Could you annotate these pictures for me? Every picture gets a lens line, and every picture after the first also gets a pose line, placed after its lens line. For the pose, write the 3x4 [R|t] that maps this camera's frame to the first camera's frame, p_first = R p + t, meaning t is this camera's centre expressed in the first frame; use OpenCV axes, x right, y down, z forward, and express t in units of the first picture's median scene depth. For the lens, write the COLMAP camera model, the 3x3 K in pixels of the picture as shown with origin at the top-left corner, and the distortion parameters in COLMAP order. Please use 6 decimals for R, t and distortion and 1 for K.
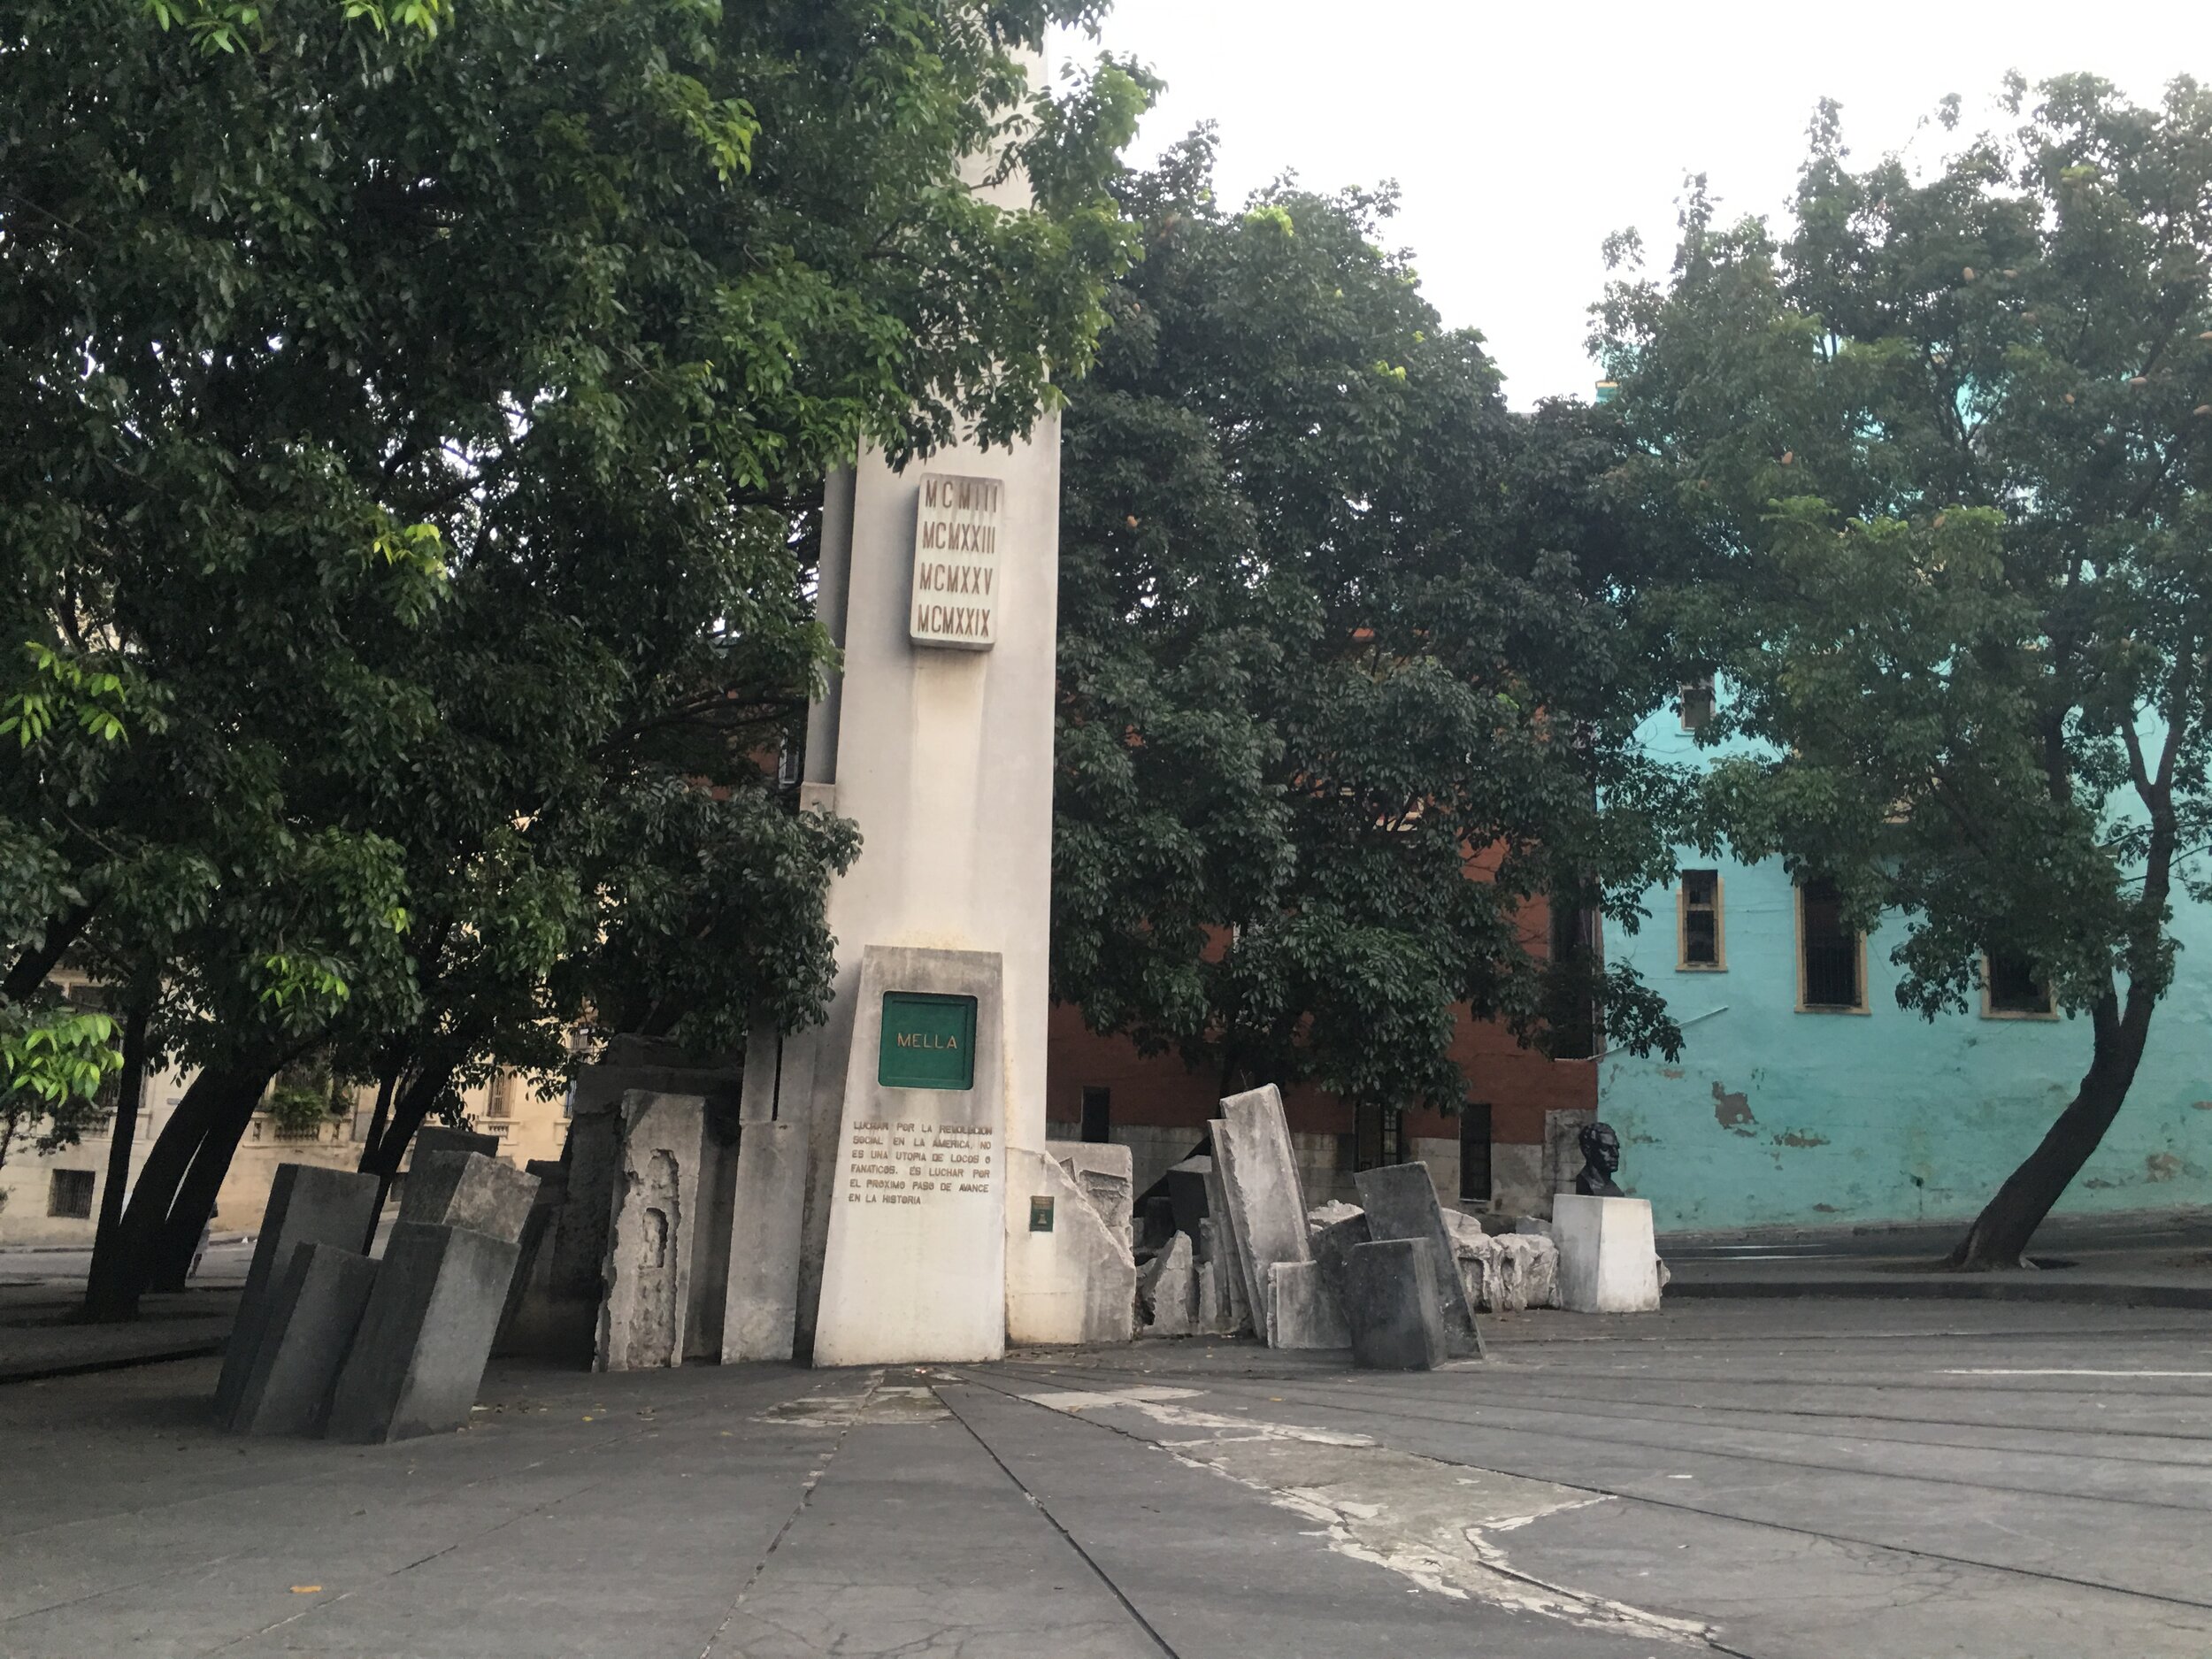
lens RADIAL K [[1866.9, 0, 1106.0], [0, 1866.9, 829.5], [0, 0, 1]] dist [0.073697, -0.079195]
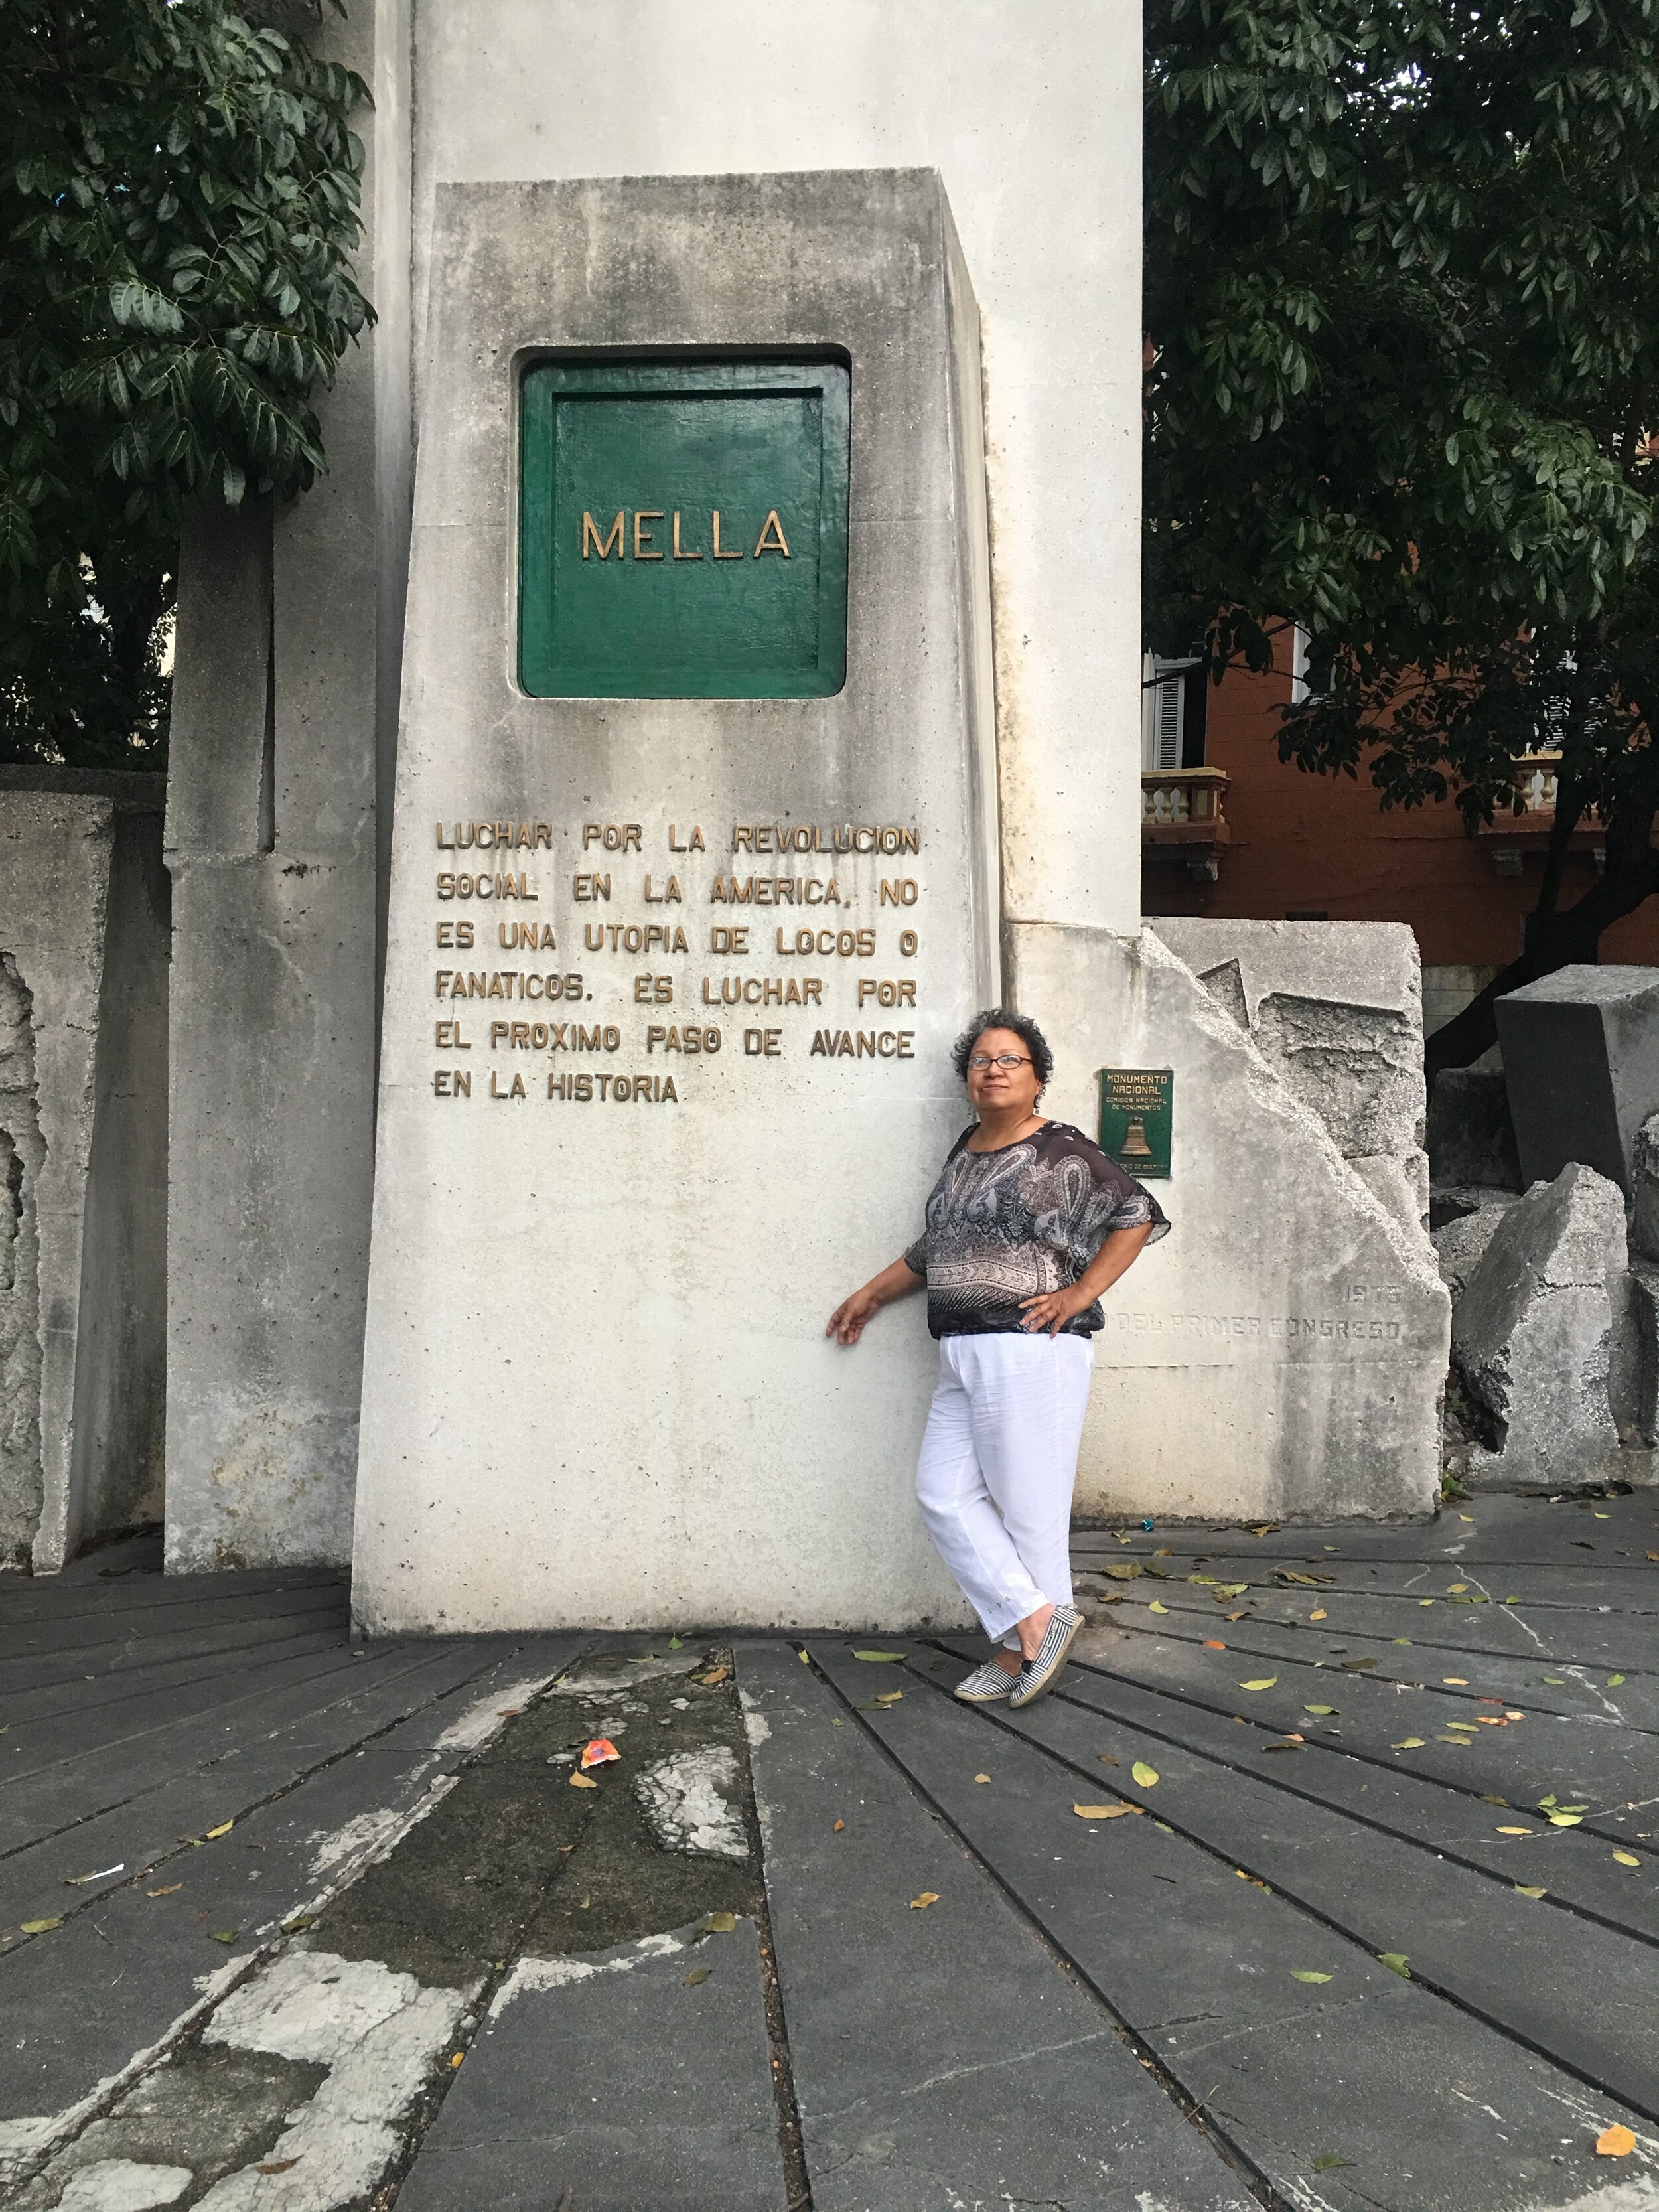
lens RADIAL K [[1866.8, 0, 829.5], [0, 1866.8, 1106.0], [0, 0, 1]] dist [0.073697, -0.079195]
pose [[0.968300, -0.013413, -0.249428, -0.005527], [0.065335, 0.977394, 0.201079, 0.143611], [0.241093, -0.211001, 0.947287, 0.729999]]
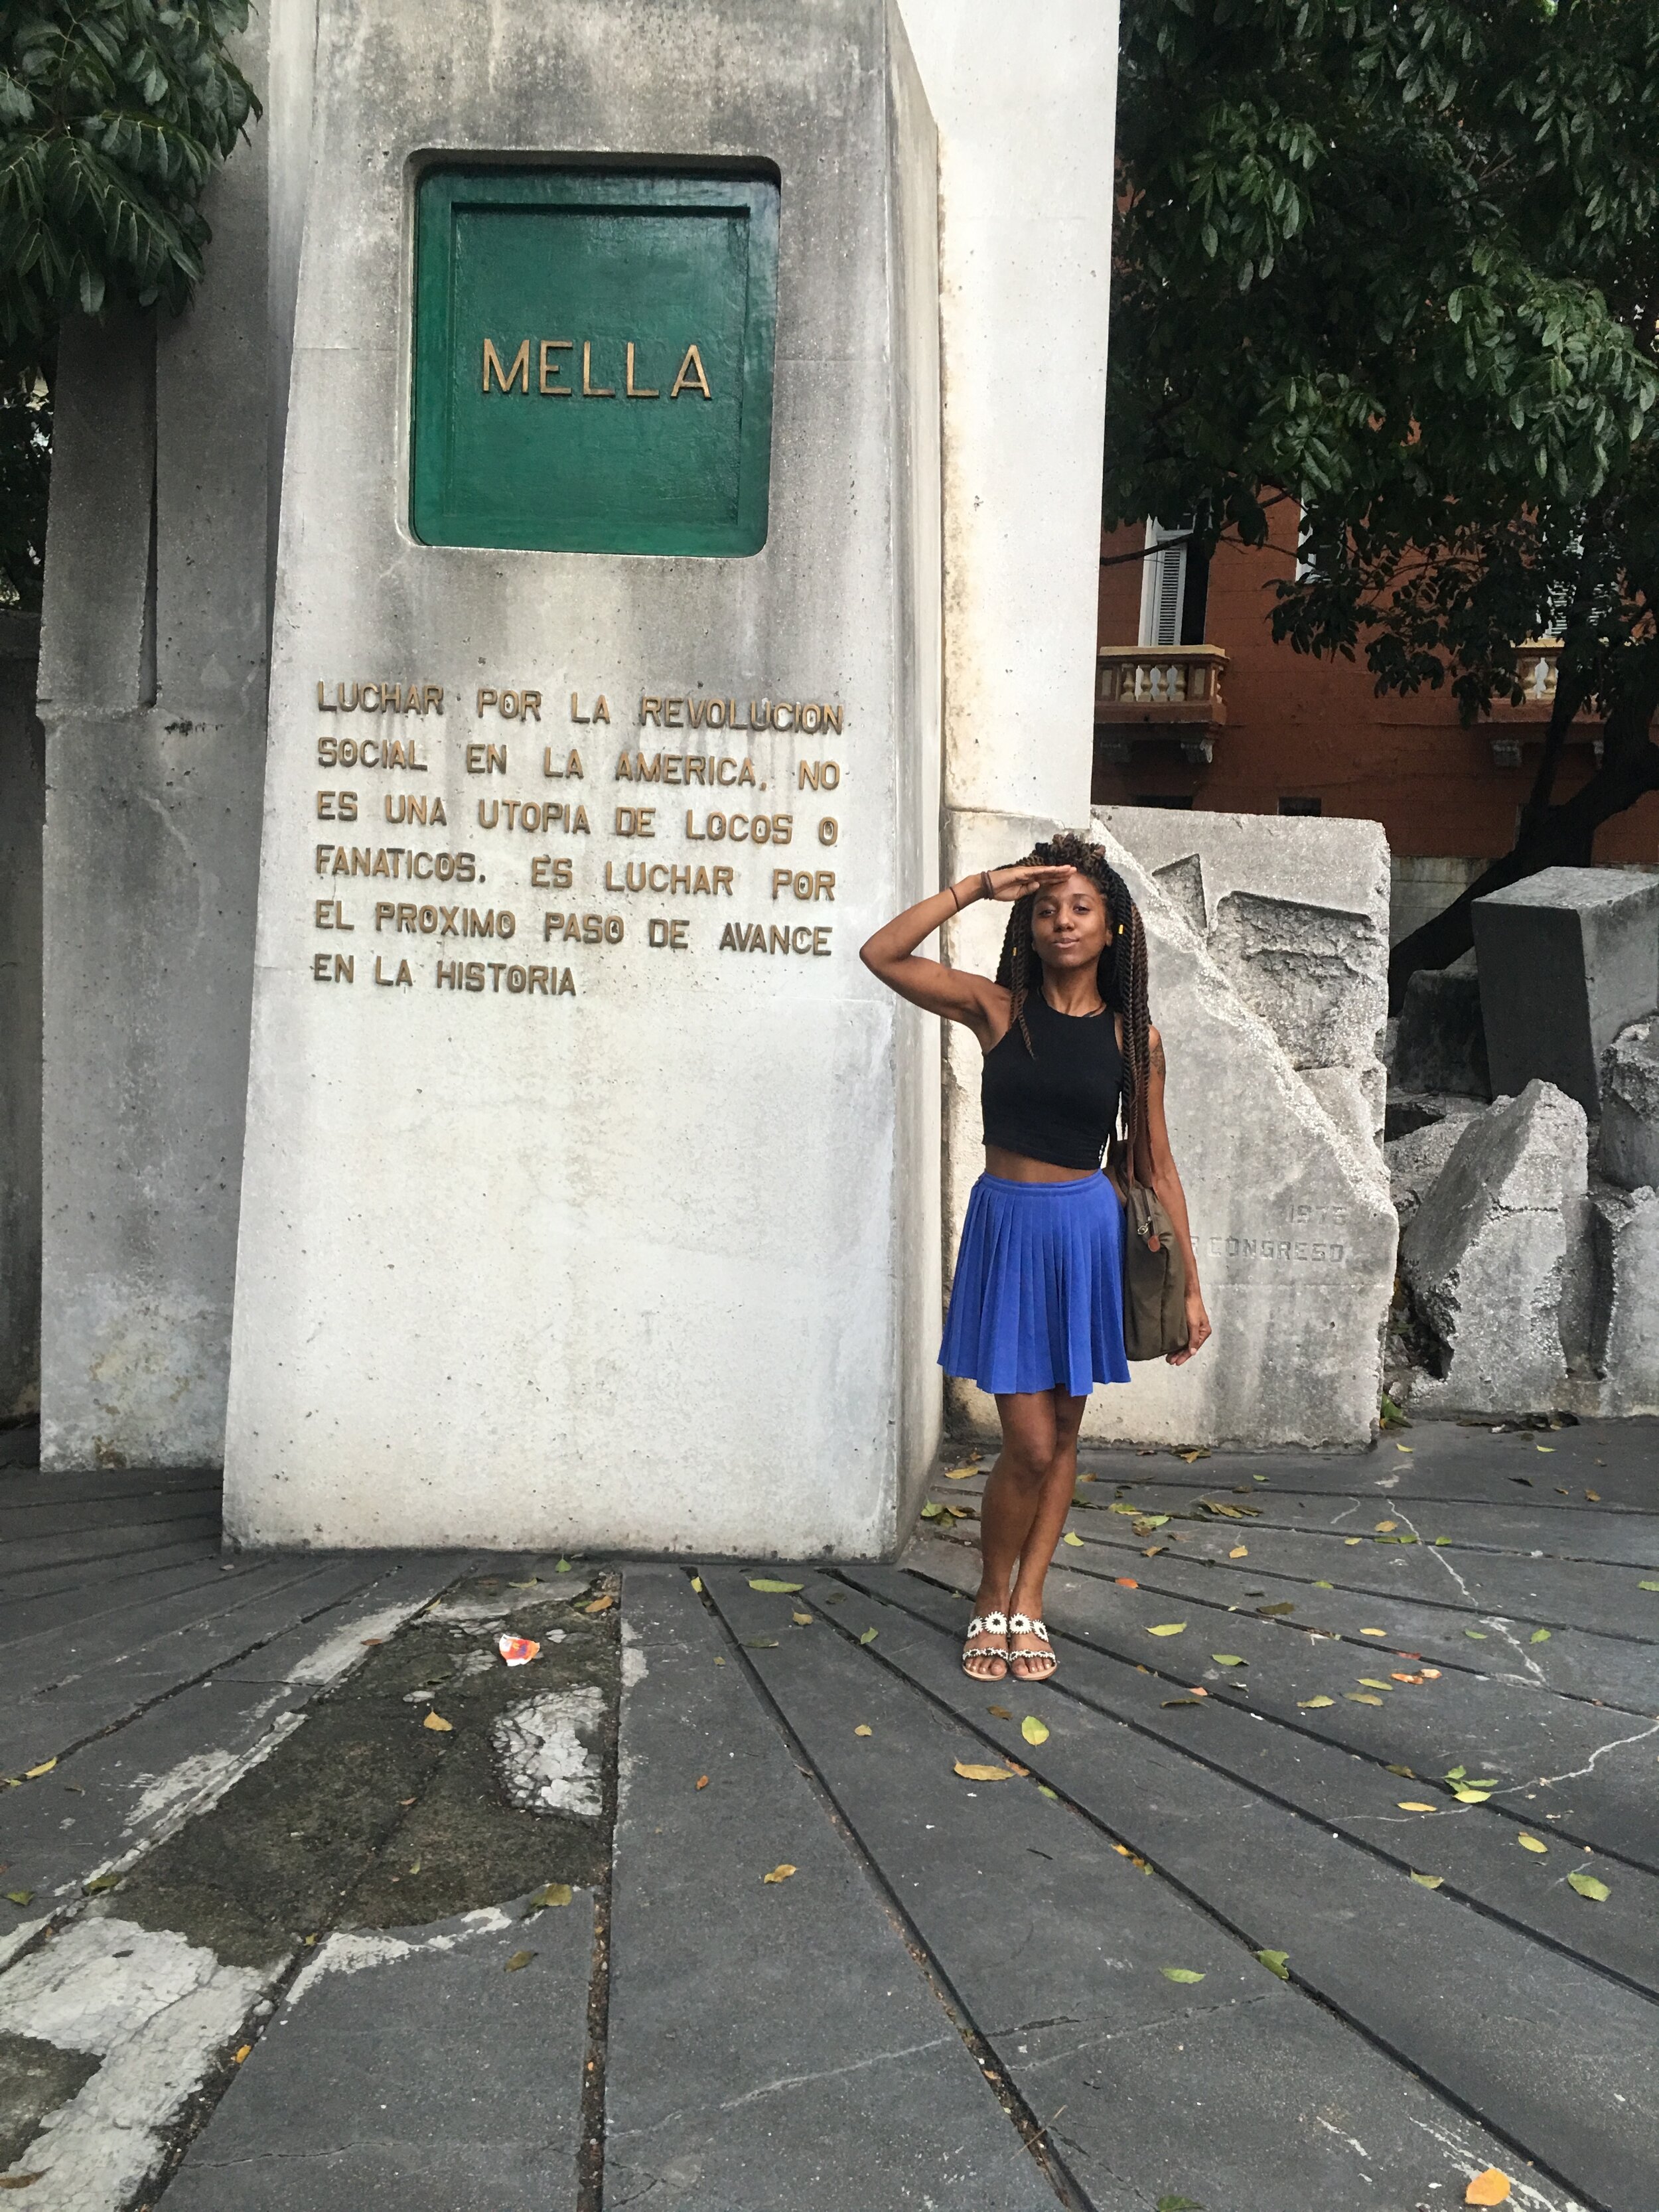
lens RADIAL K [[1864.3, 0, 849.0], [0, 1864.3, 1098.3], [0, 0, 1]] dist [0.073785, -0.079098]
pose [[0.971195, 0.030517, -0.236325, 0.001409], [0.034155, 0.963696, 0.264807, 0.144095], [0.235827, -0.265251, 0.934895, 0.752267]]
